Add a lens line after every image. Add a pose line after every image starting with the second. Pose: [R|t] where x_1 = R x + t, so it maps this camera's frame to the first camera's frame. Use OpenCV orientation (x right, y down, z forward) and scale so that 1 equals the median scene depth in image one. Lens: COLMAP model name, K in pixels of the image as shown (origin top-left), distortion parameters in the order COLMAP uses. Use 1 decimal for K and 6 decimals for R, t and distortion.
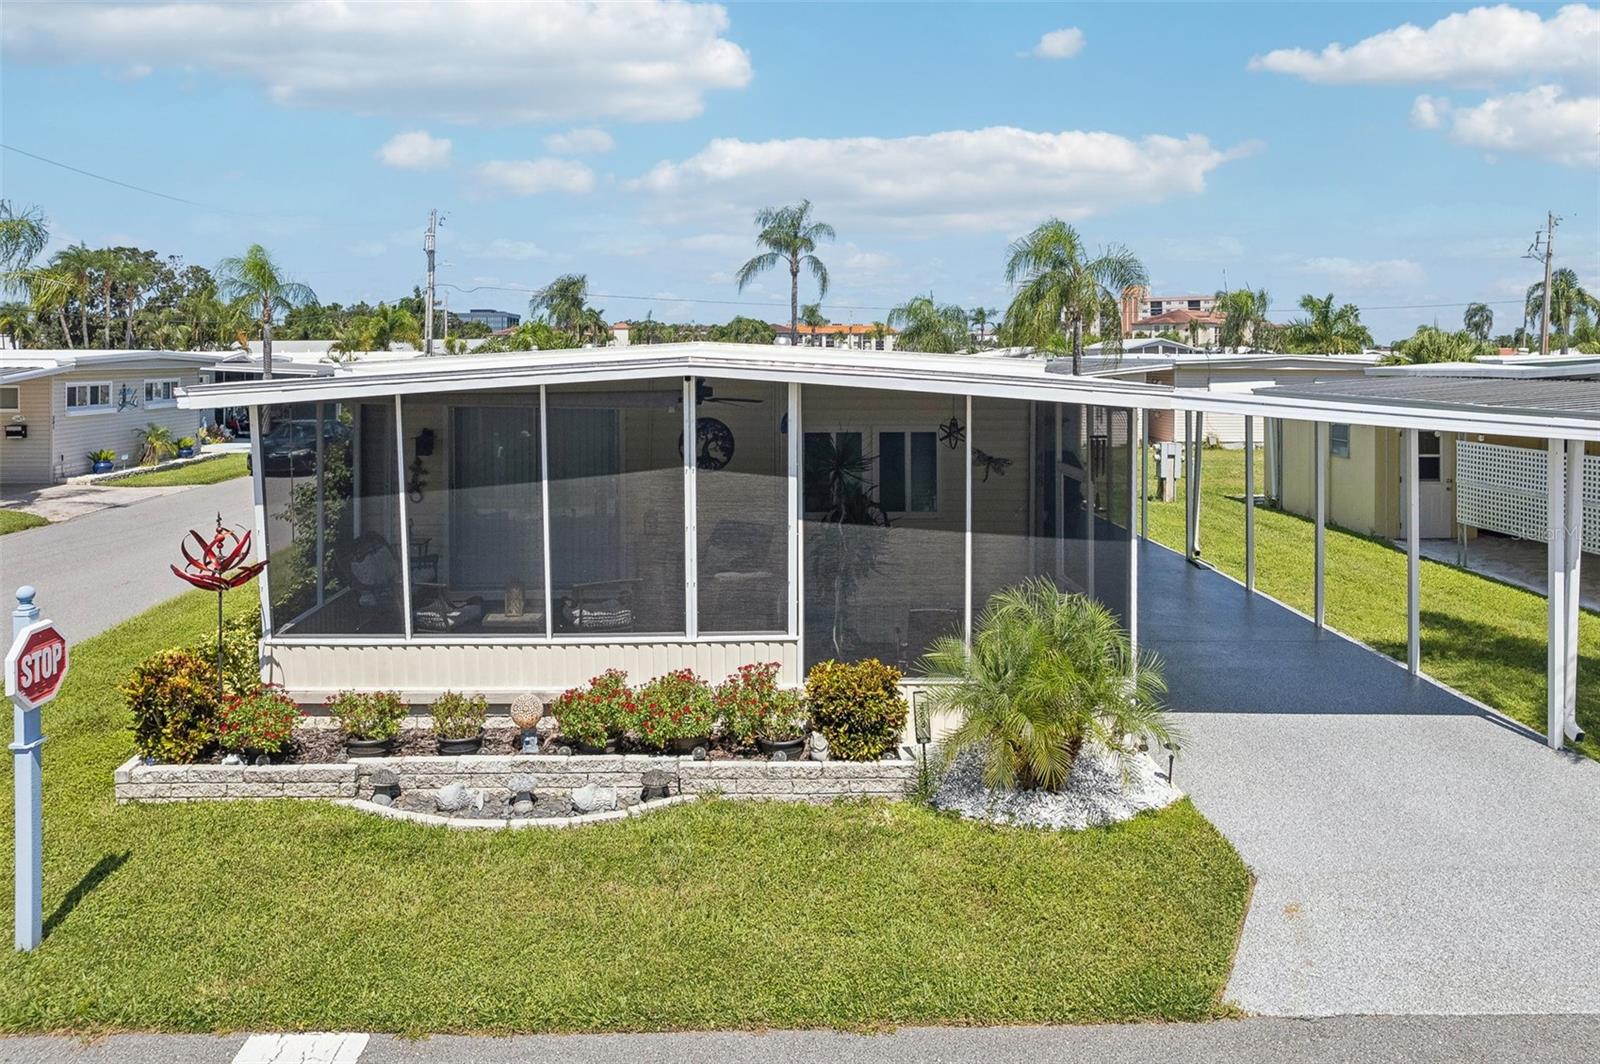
lens RADIAL K [[1032.1, 0, 801.9], [0, 1032.1, 535.5], [0, 0, 1]] dist [-0.085168, 0.080792]
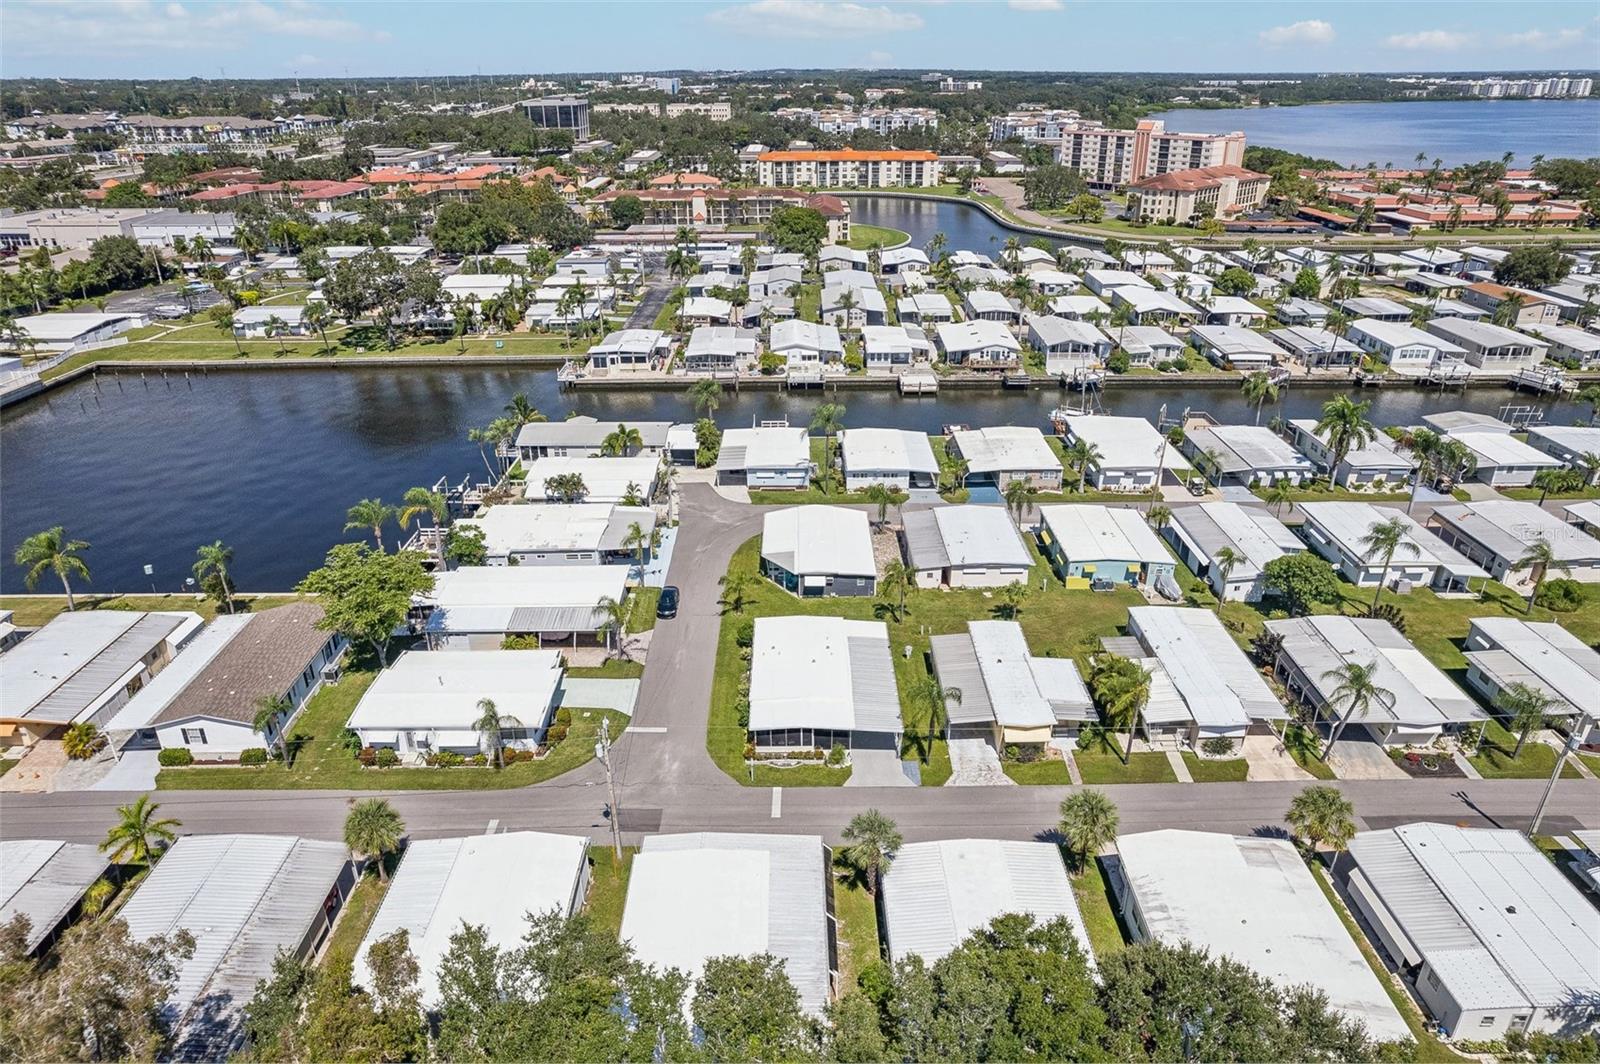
lens RADIAL K [[1022.3, 0, 800.0], [0, 1022.3, 532.0], [0, 0, 1]] dist [-0.081849, 0.076233]
pose [[0.999631, 0.003172, -0.026976, 0.129371], [0.003840, 0.966682, 0.255952, -4.501593], [0.026889, -0.255961, 0.966313, -8.074329]]
